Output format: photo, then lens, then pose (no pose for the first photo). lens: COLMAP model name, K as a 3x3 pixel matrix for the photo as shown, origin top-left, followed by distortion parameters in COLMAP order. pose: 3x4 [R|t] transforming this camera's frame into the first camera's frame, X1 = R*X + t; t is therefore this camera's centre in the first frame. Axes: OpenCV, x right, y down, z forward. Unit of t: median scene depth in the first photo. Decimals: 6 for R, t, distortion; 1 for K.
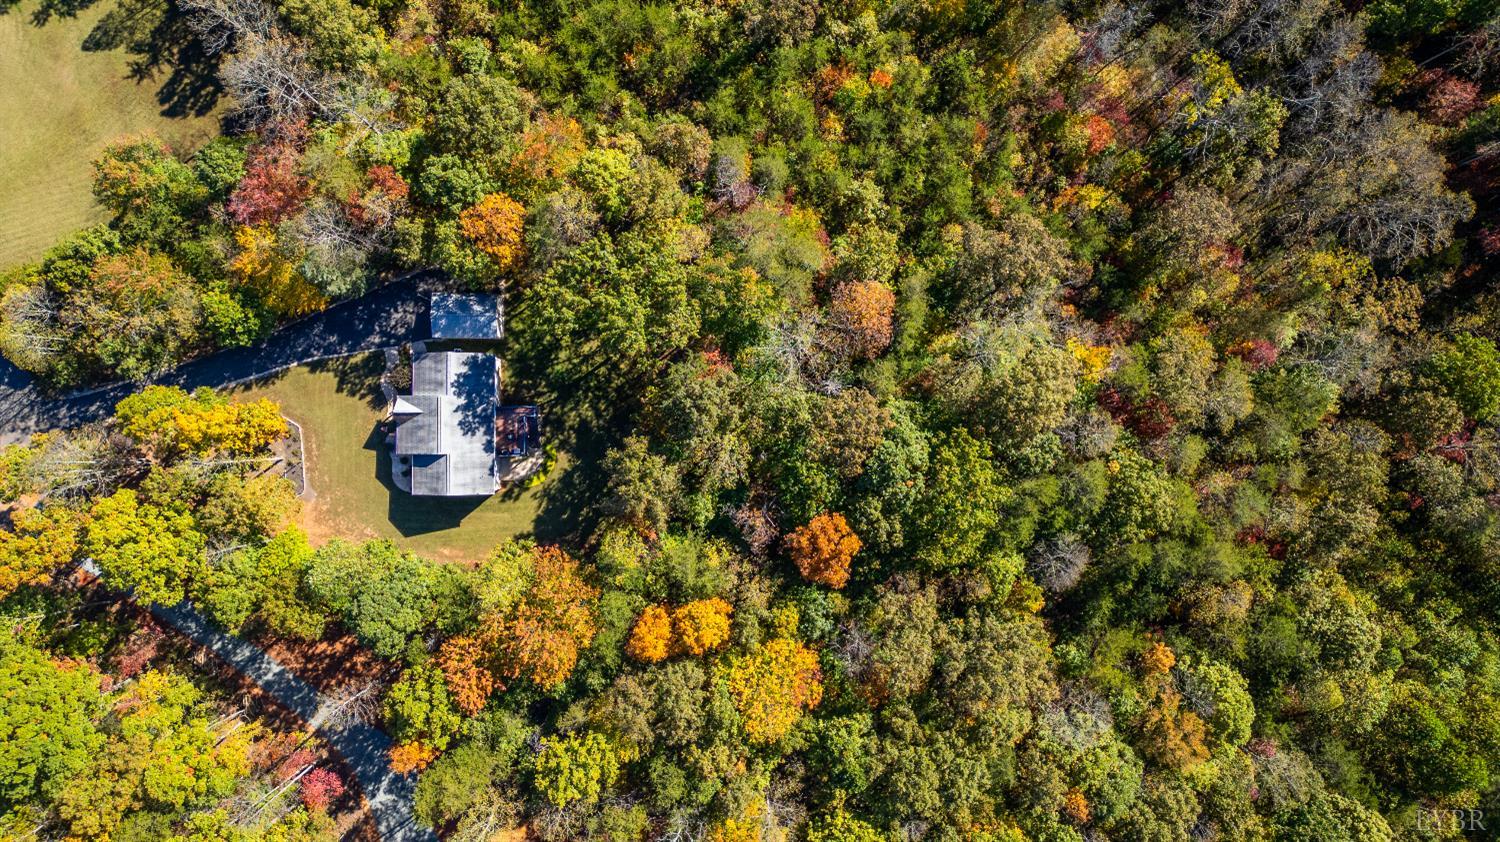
lens RADIAL K [[1044.9, 0, 742.6], [0, 1044.9, 424.3], [0, 0, 1]] dist [0.153057, -0.169436]
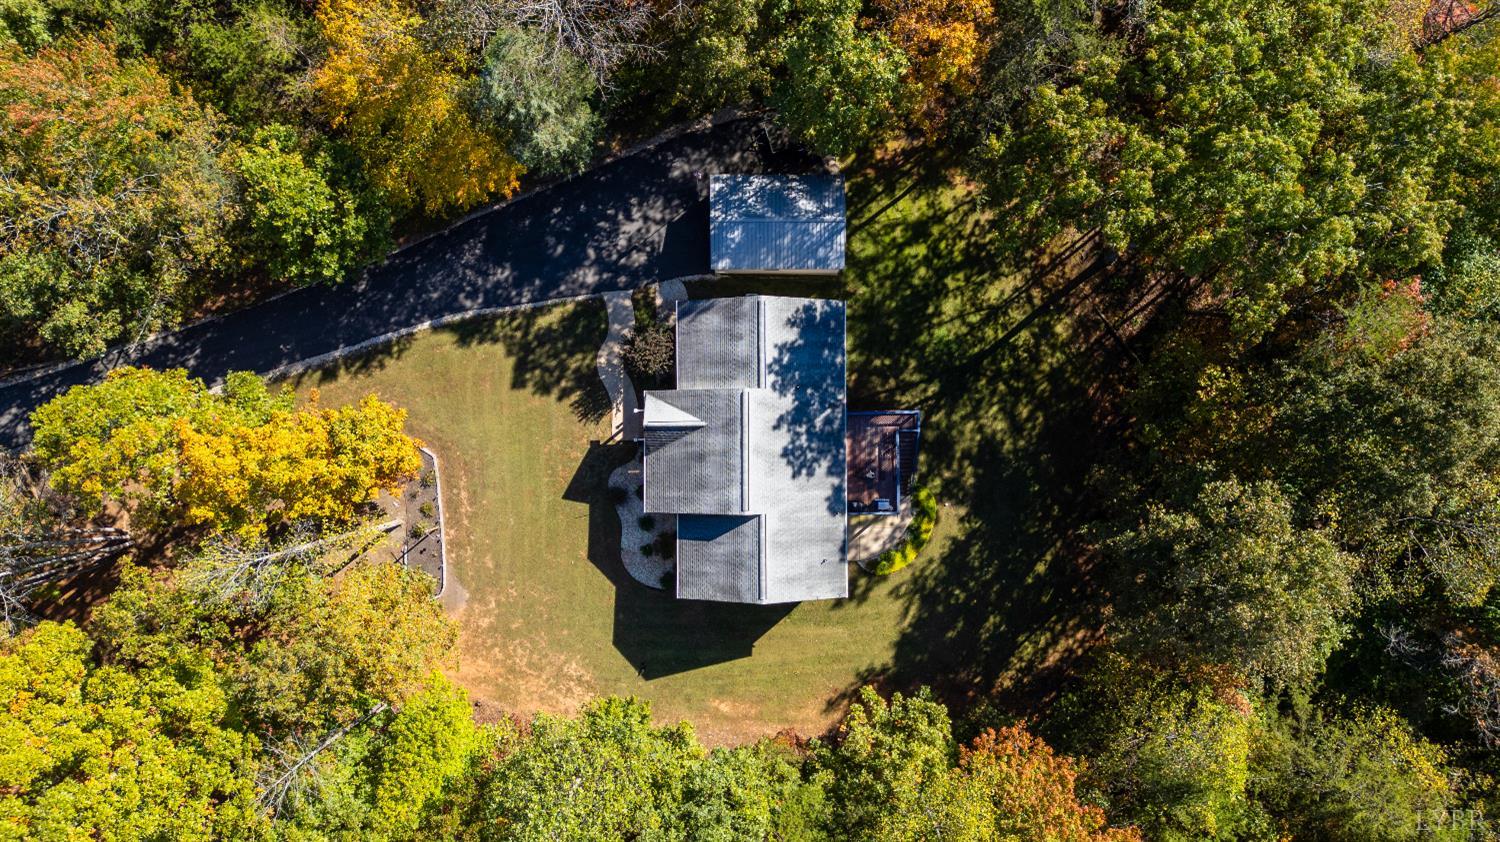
lens RADIAL K [[1026.6, 0, 744.0], [0, 1026.6, 427.7], [0, 0, 1]] dist [0.177094, -0.216511]
pose [[0.999940, -0.005092, 0.009665, -0.283232], [0.005100, 0.999987, -0.000884, -0.009536], [-0.009661, 0.000933, 0.999953, 0.532052]]
